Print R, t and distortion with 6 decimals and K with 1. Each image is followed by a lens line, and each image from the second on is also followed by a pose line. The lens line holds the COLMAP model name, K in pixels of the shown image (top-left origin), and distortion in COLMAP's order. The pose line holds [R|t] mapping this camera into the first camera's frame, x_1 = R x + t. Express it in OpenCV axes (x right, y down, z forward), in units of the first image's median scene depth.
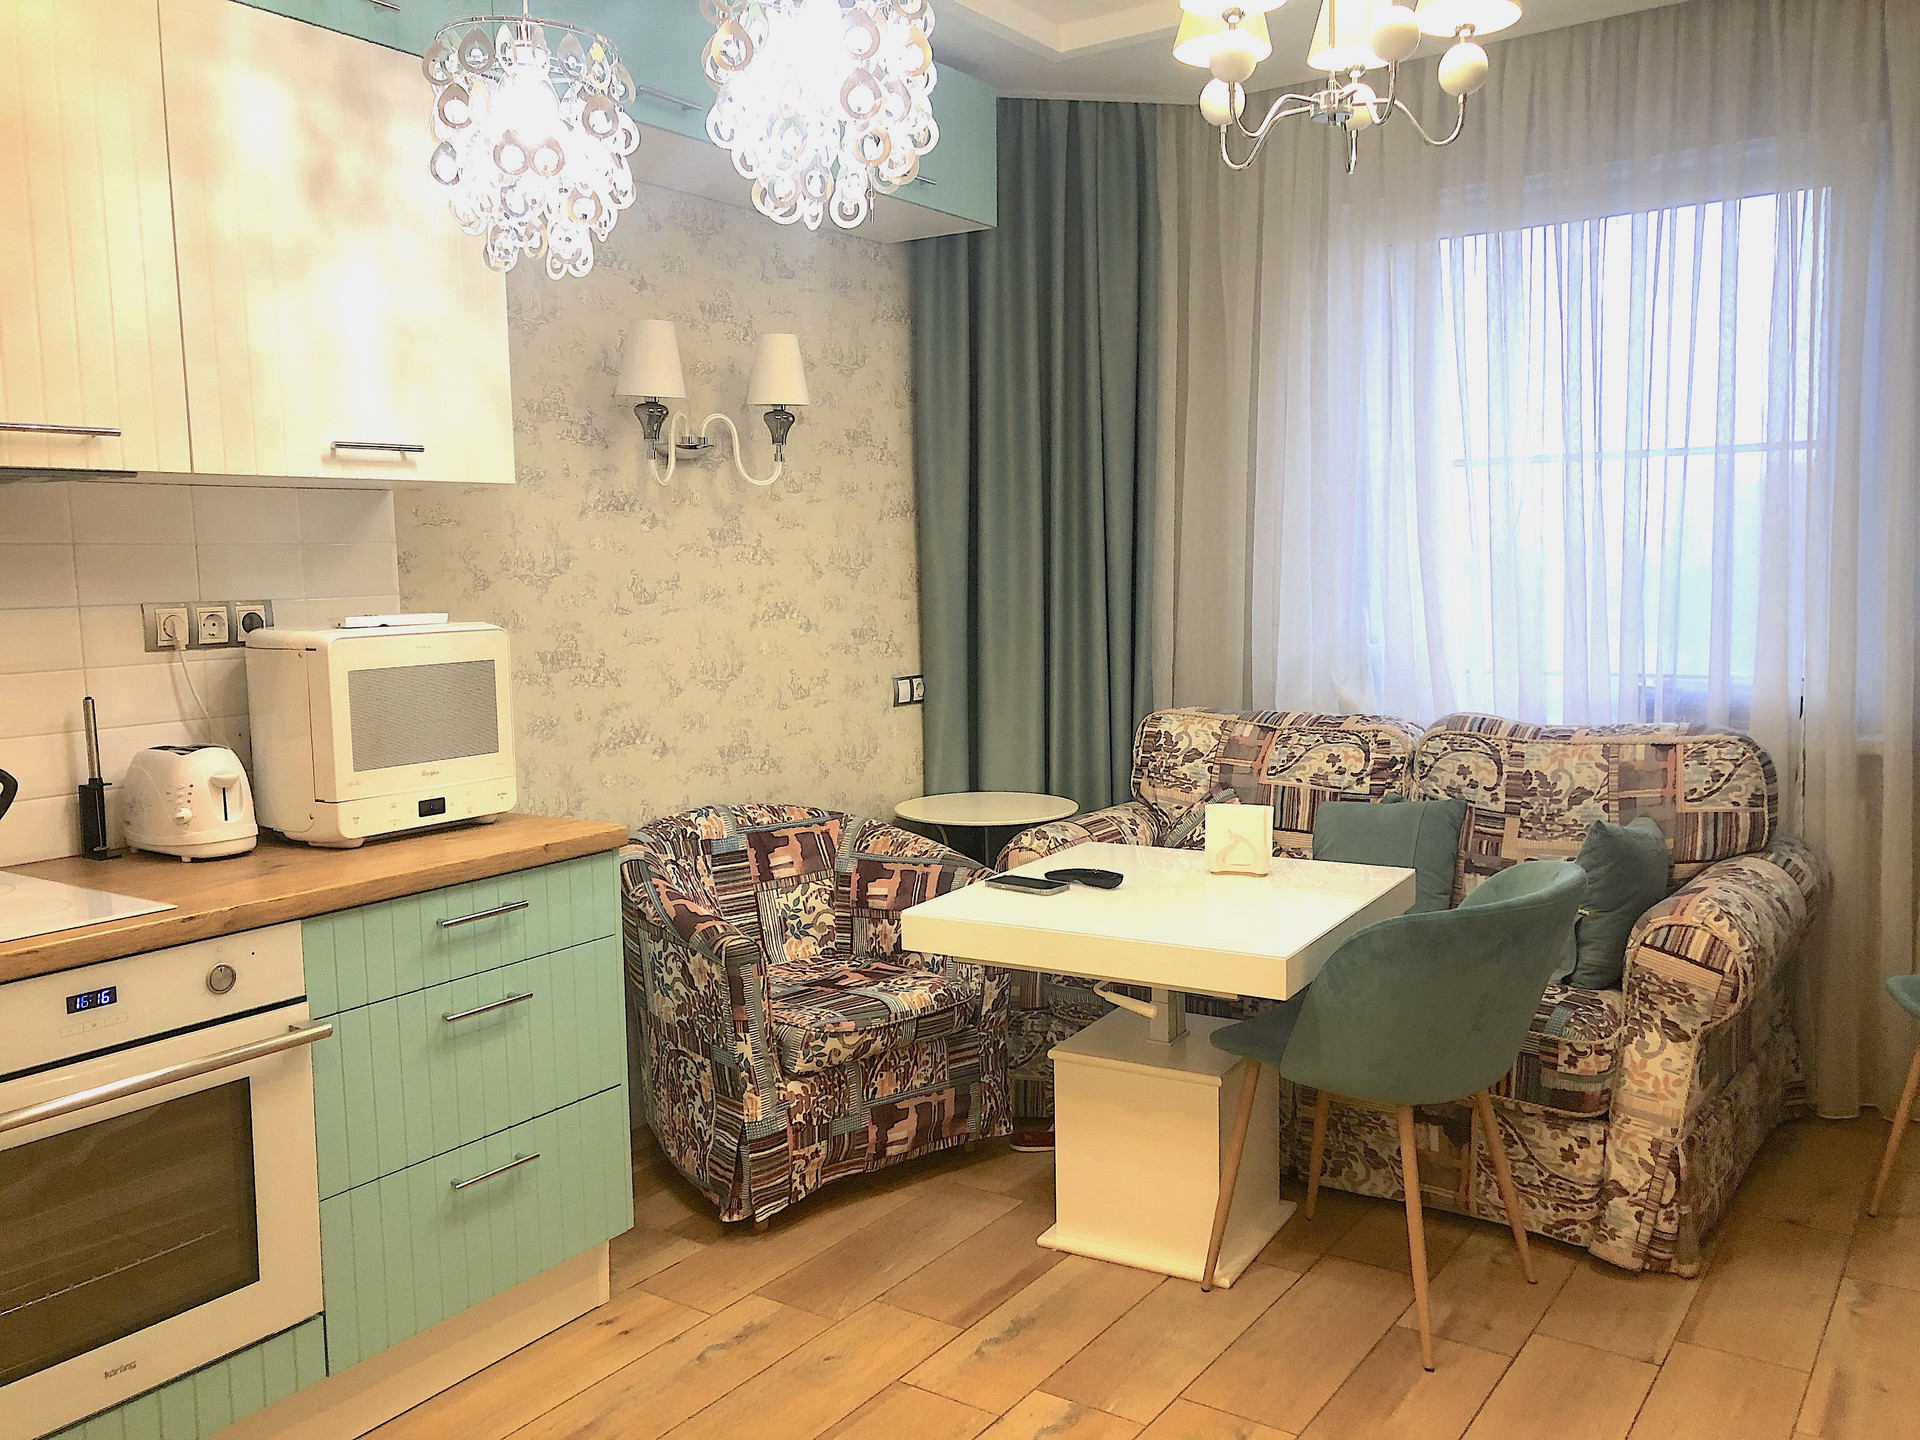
lens RADIAL K [[1573.3, 0, 977.4], [0, 1573.3, 712.9], [0, 0, 1]] dist [0.051027, -0.052481]
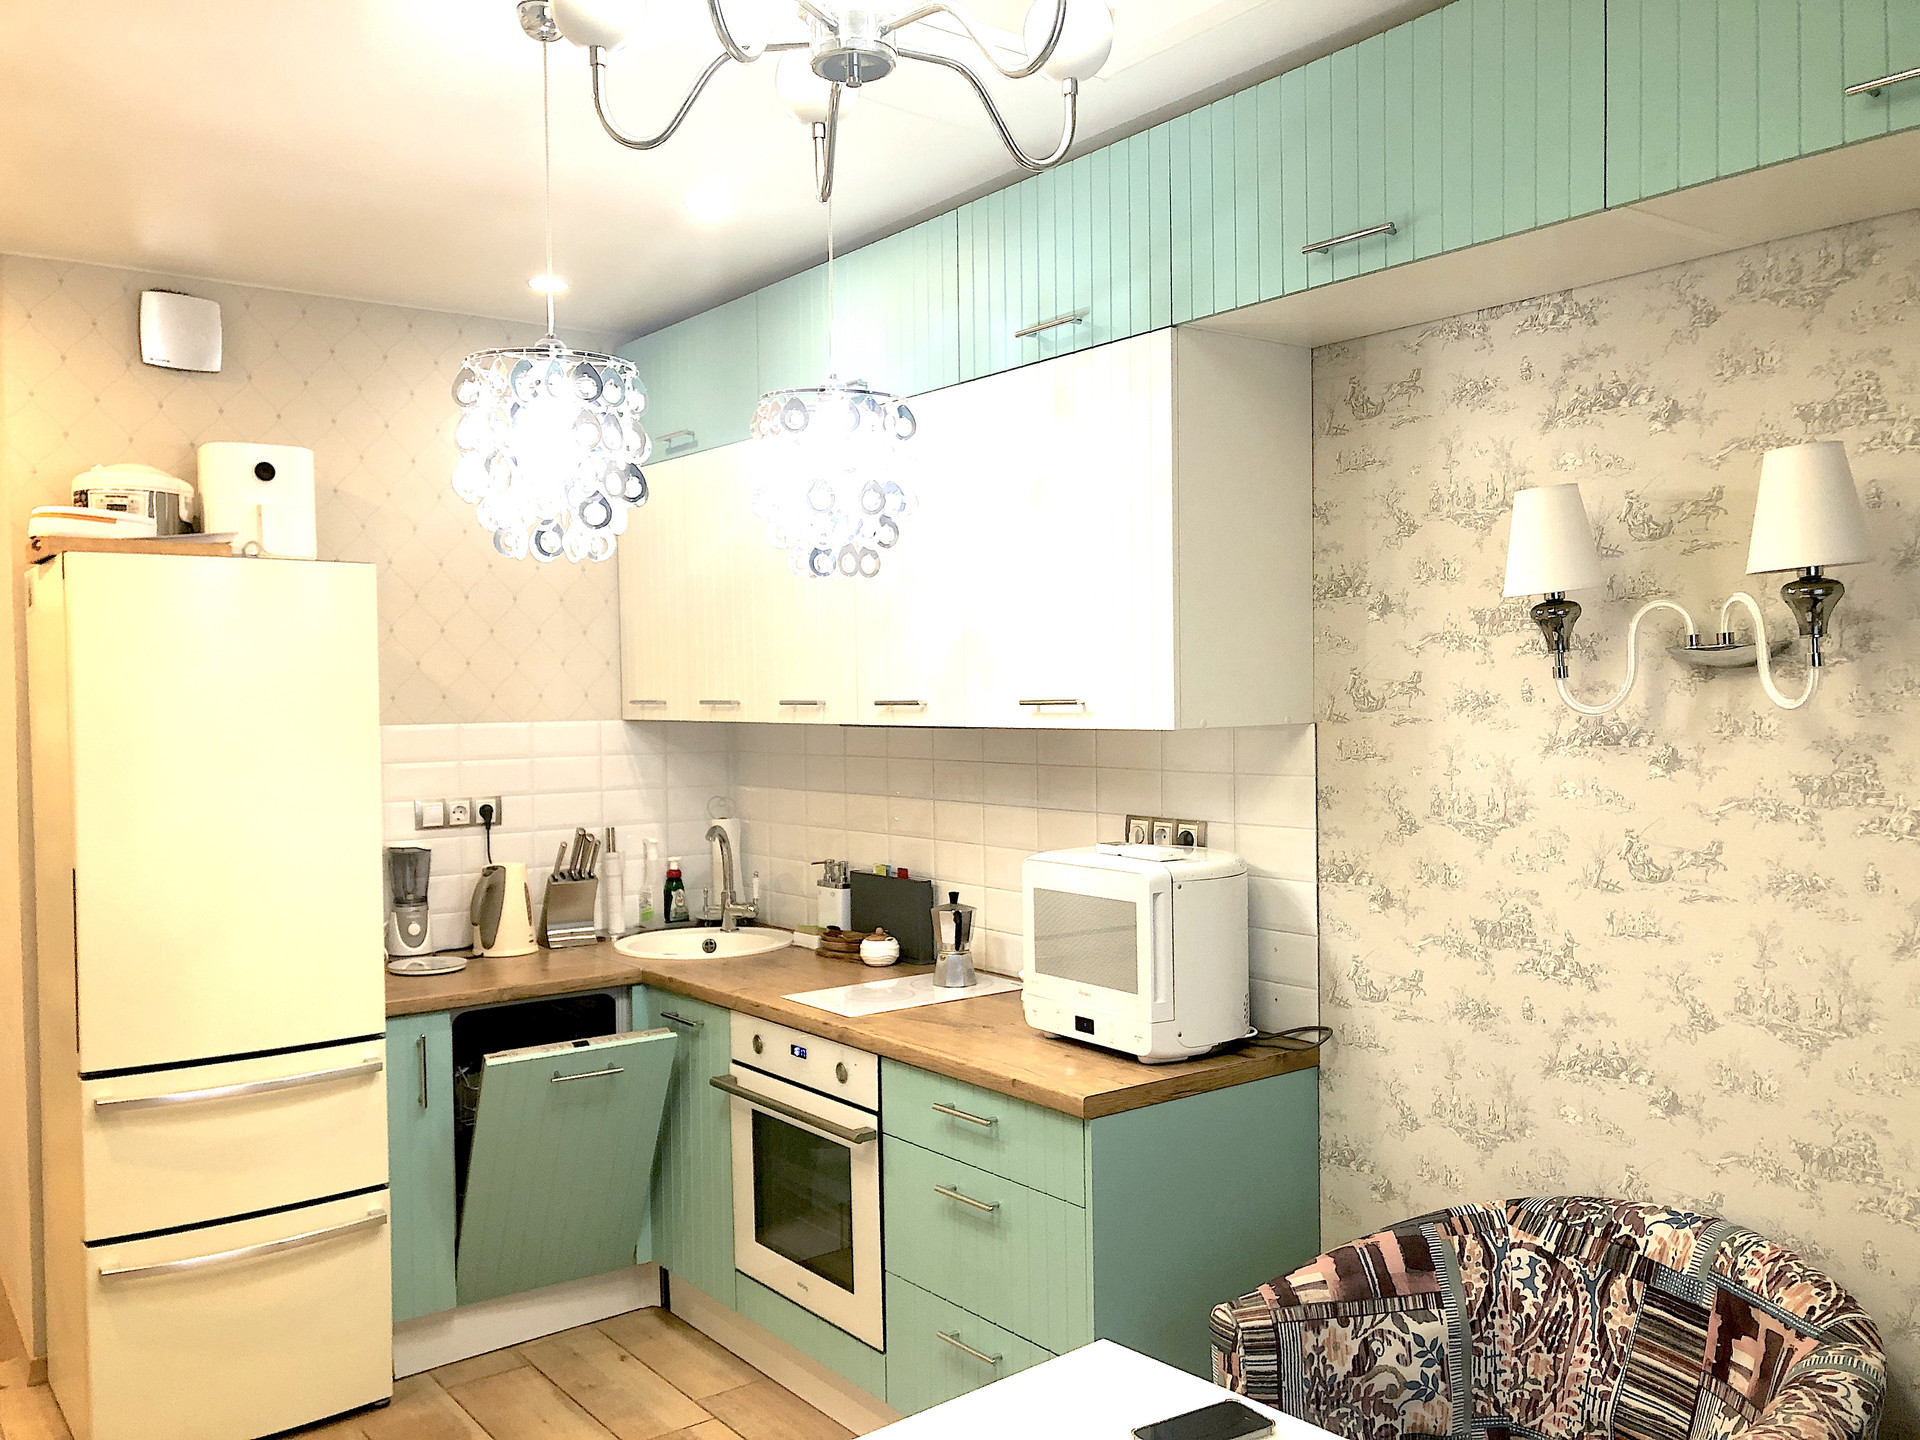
lens RADIAL K [[1573.3, 0, 977.3], [0, 1573.3, 719.5], [0, 0, 1]] dist [0.051027, -0.052481]
pose [[-0.319076, 0.041856, -0.946804, 0.573570], [-0.073118, 0.994959, 0.068626, -0.179562], [0.944904, 0.091125, -0.314408, 1.020704]]
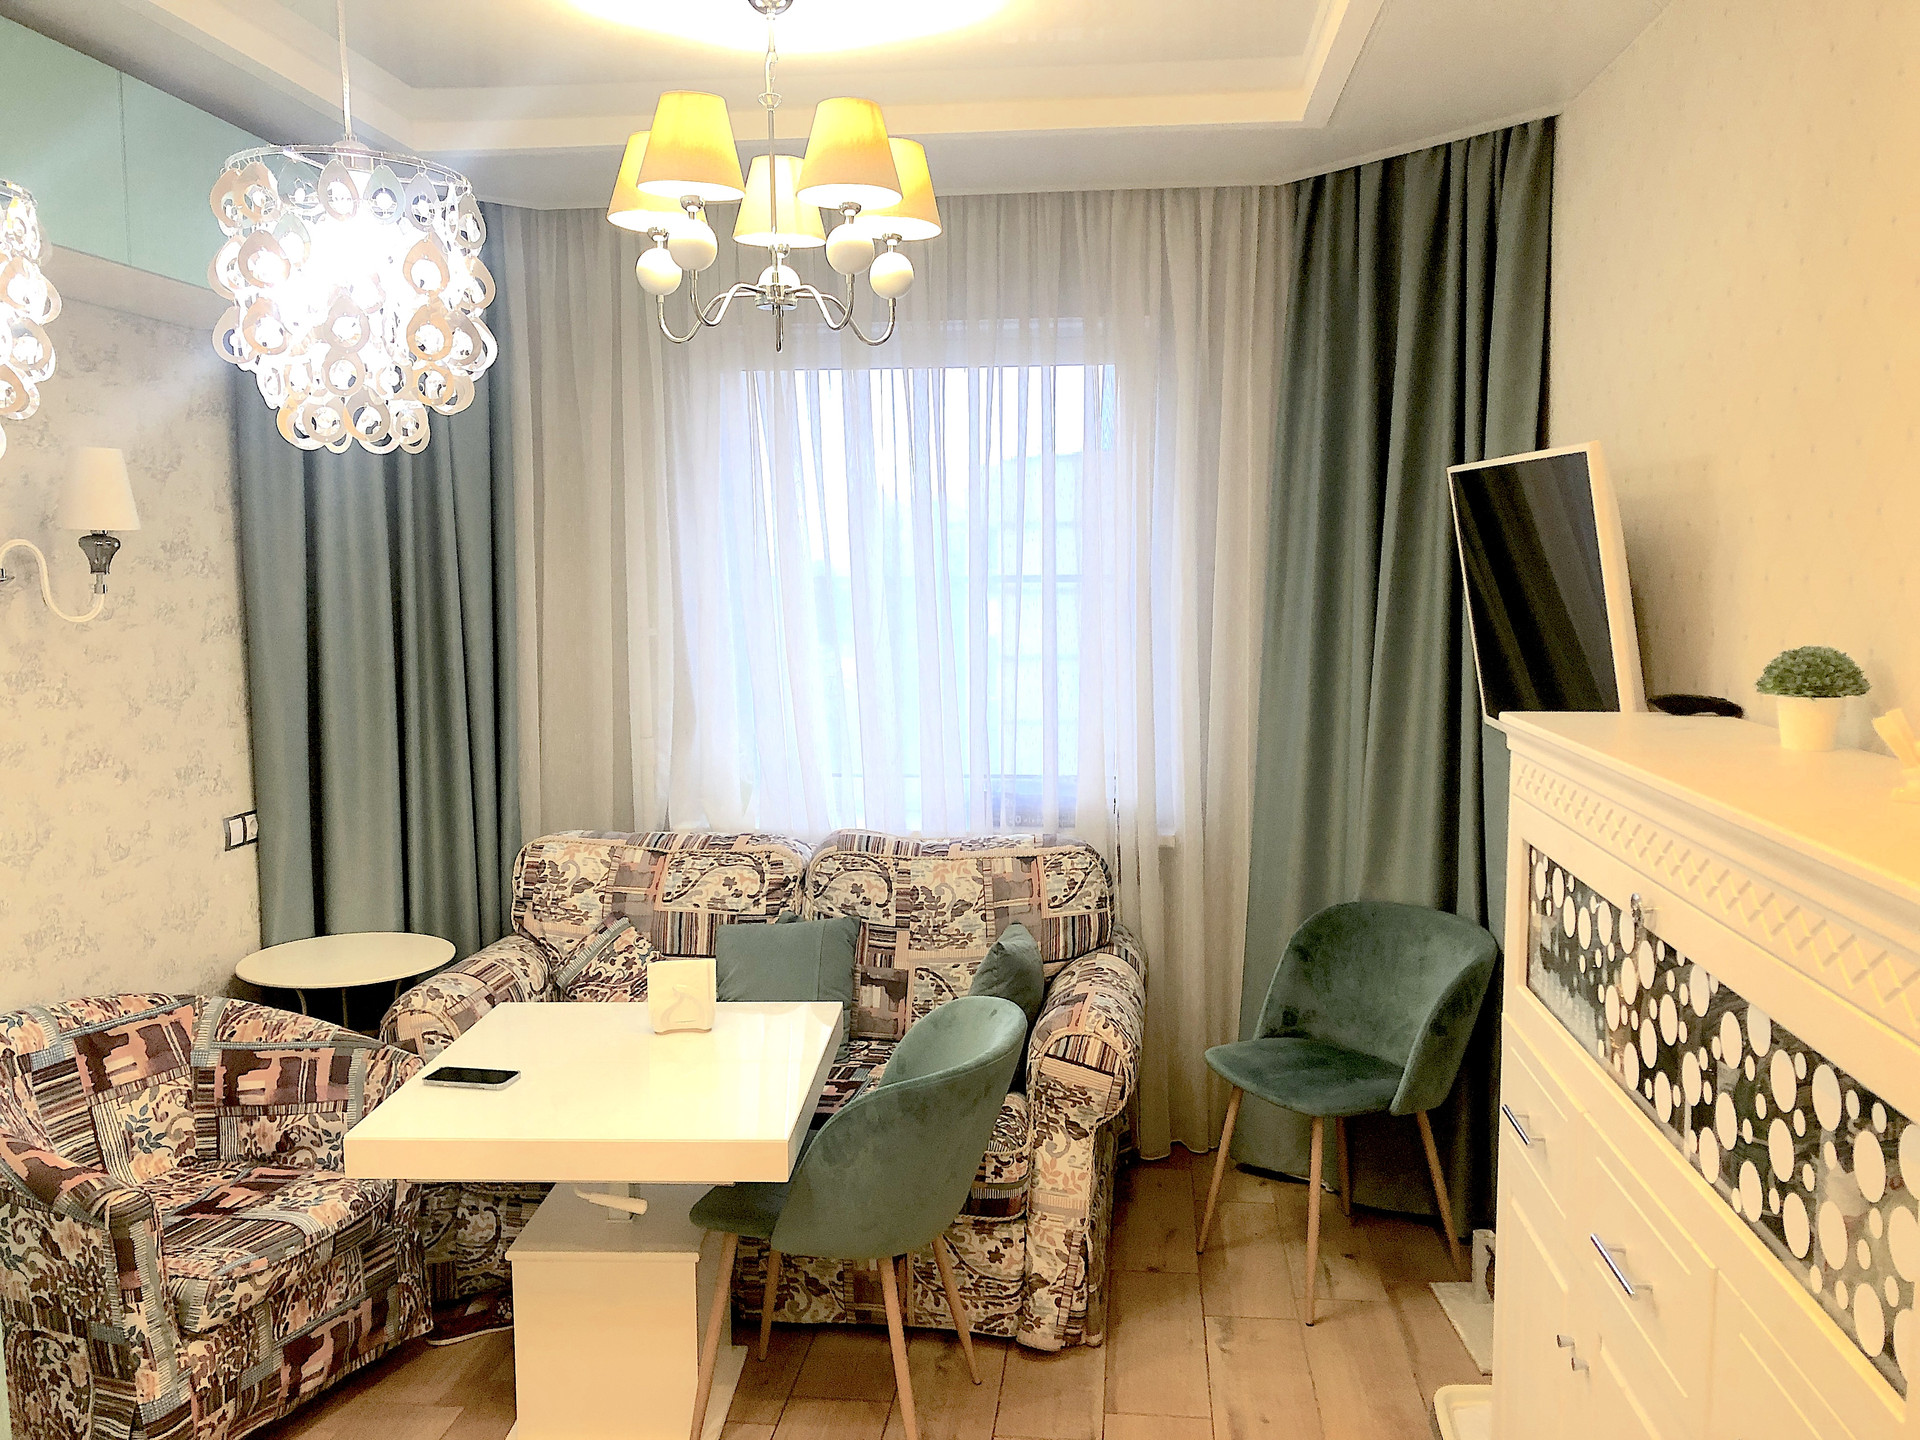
lens RADIAL K [[1573.3, 0, 956.4], [0, 1573.3, 717.5], [0, 0, 1]] dist [0.051027, -0.052481]
pose [[0.884037, -0.036537, 0.465987, -0.135181], [0.035413, 0.999310, 0.011170, -0.097724], [-0.466074, 0.006628, 0.884721, 0.033424]]
